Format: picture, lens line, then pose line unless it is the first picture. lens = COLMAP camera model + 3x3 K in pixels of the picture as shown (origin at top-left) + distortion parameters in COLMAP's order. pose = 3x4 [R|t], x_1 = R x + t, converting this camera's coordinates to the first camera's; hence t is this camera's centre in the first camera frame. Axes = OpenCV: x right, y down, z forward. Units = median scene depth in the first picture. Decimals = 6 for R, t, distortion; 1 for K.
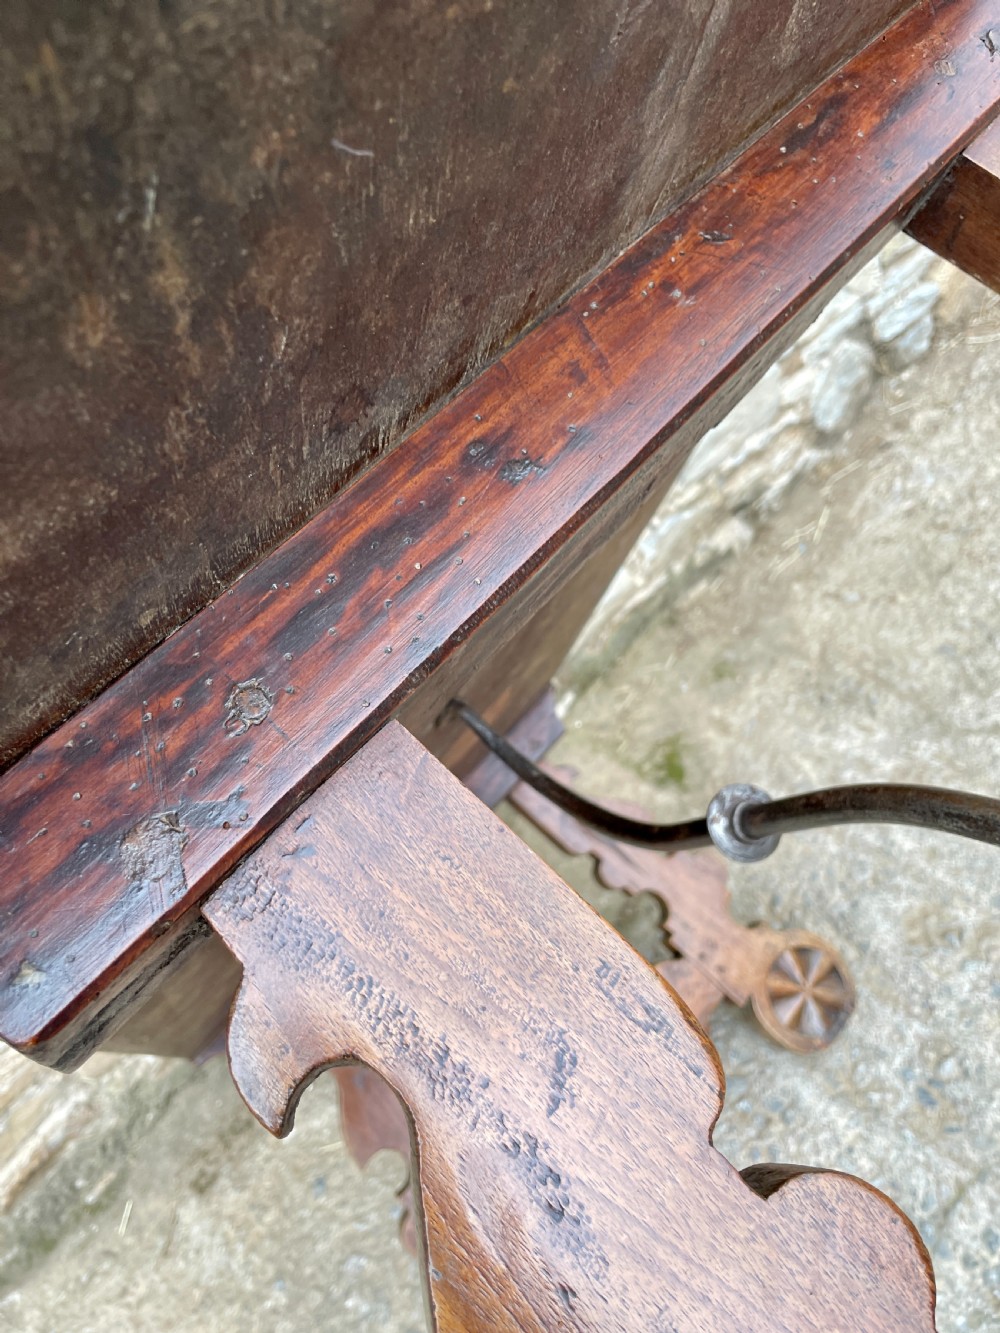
lens RADIAL K [[1020.8, 0, 499.5], [0, 1020.8, 673.7], [0, 0, 1]] dist [0.072120, -0.114320]
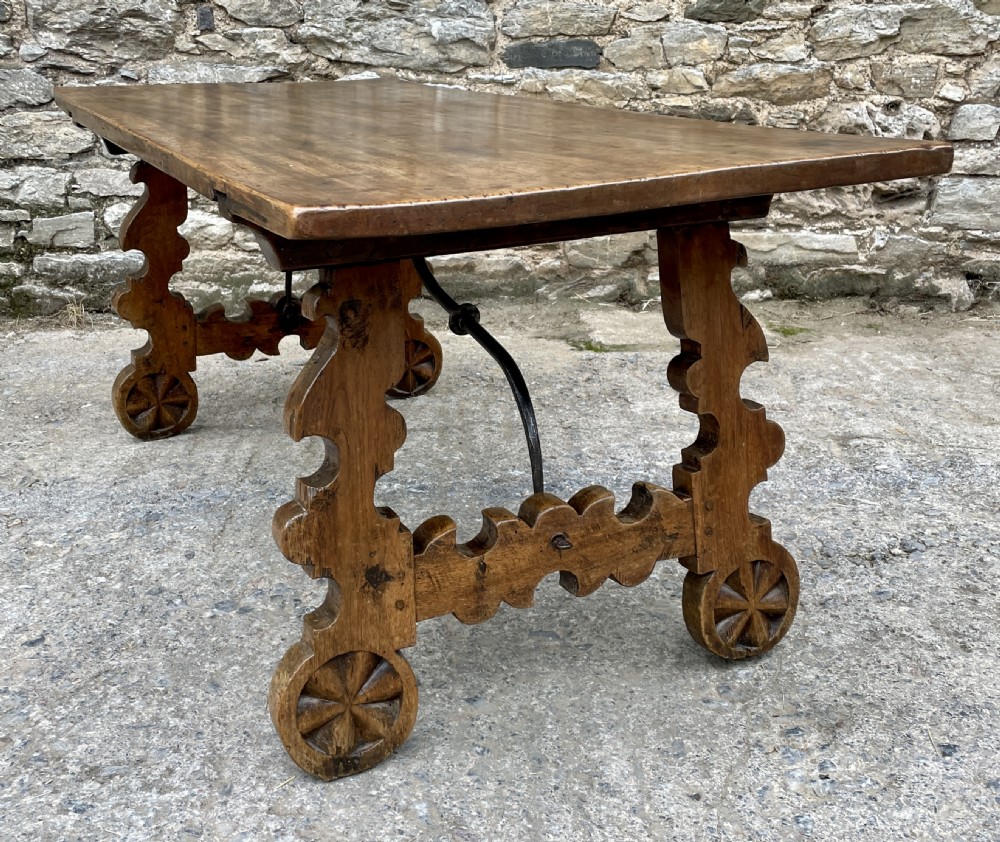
lens RADIAL K [[1144.7, 0, 491.5], [0, 1144.7, 379.7], [0, 0, 1]] dist [0.093230, -0.149638]
pose [[0.707506, 0.485522, -0.513521, 3.845221], [-0.630324, 0.762121, -0.147864, 3.376762], [0.319573, 0.428299, 0.845241, -2.424291]]
